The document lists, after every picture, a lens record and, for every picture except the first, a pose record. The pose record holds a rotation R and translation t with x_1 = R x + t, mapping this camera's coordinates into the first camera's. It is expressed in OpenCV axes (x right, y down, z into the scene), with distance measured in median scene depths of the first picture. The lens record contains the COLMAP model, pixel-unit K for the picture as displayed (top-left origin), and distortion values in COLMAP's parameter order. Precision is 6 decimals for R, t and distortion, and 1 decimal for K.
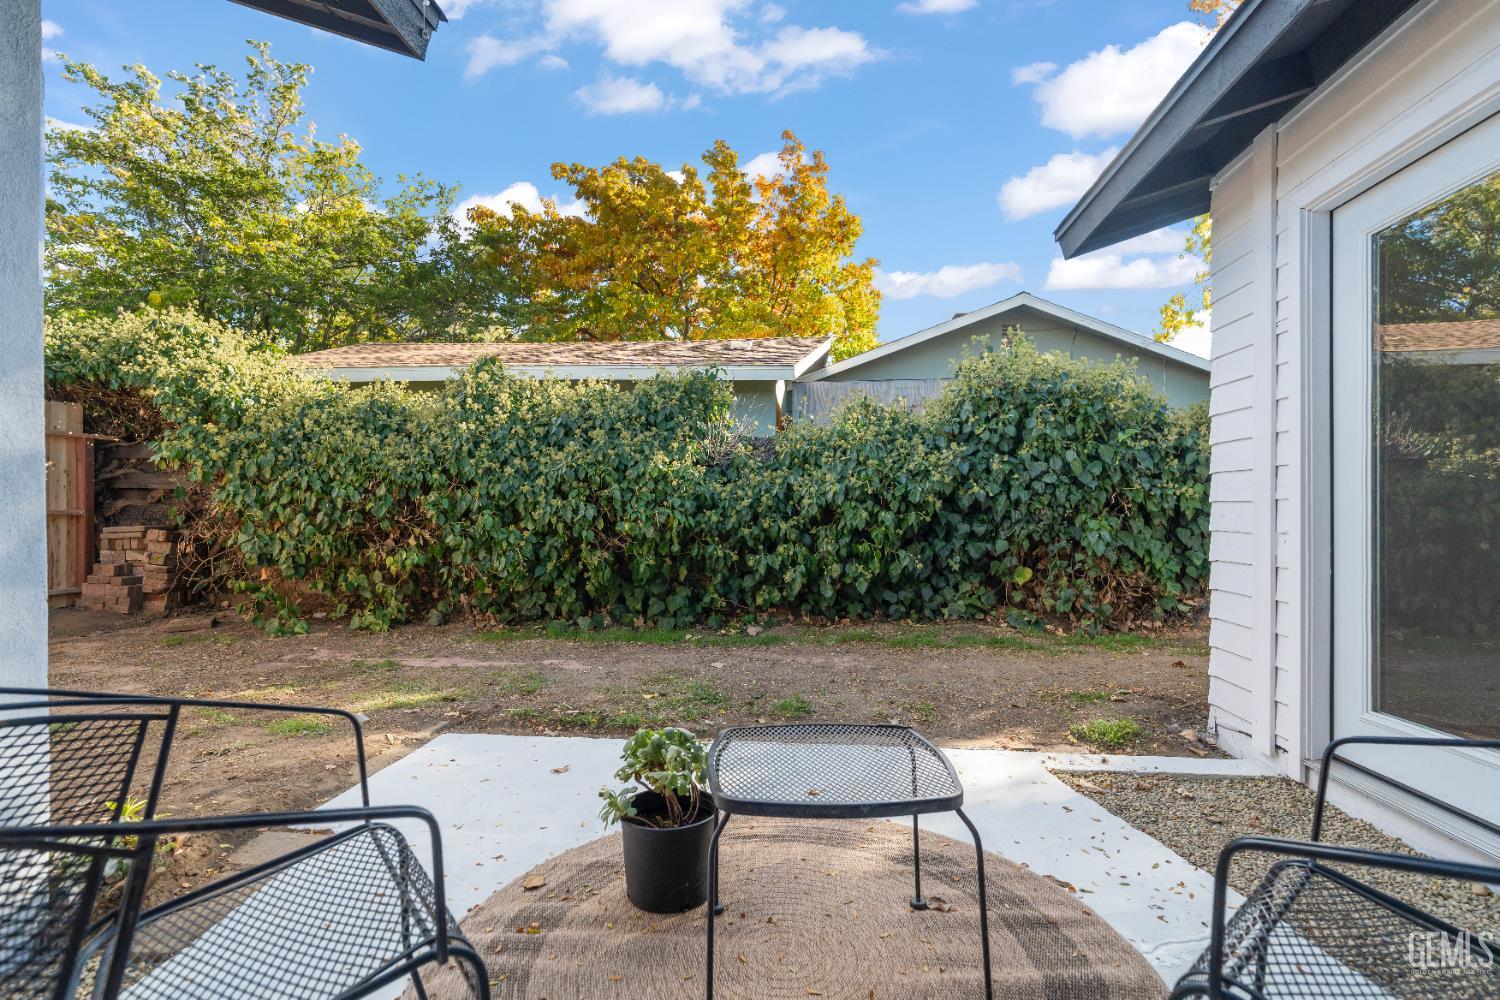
lens RADIAL K [[691.9, 0, 770.9], [0, 691.9, 521.2], [0, 0, 1]] dist [-0.002681, -0.000498]
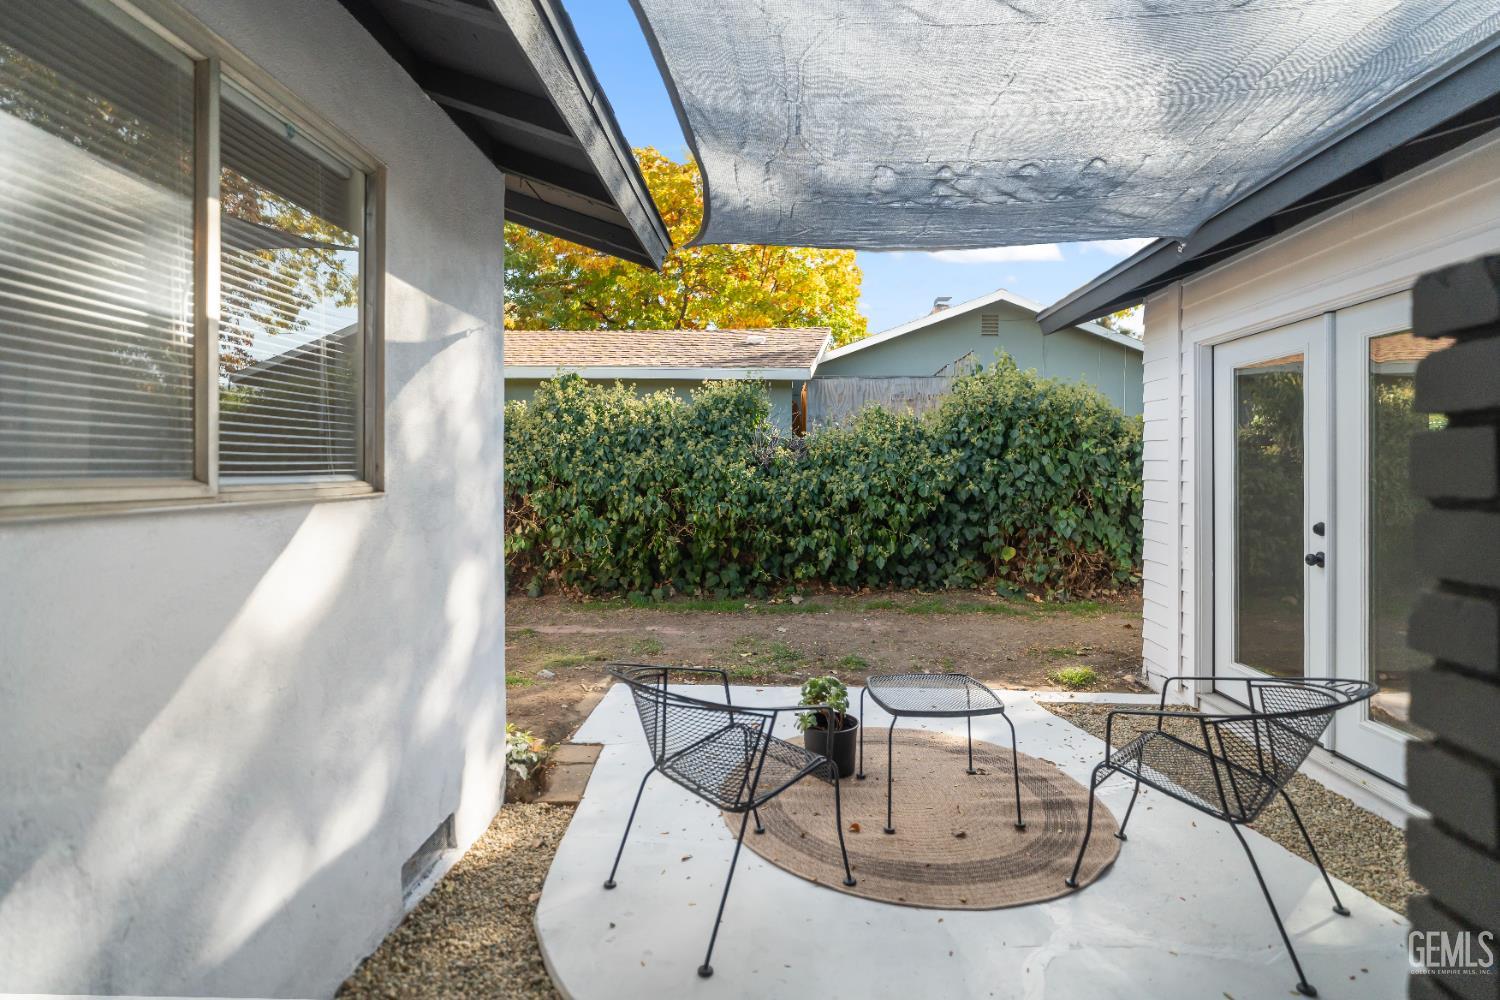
lens RADIAL K [[712.4, 0, 753.1], [0, 712.4, 465.1], [0, 0, 1]] dist [-0.002448, 0.000599]
pose [[0.999644, -0.003530, 0.026444, -0.135927], [0.003515, 0.999994, 0.000628, -0.086528], [-0.026446, -0.000535, 0.999650, -0.287416]]
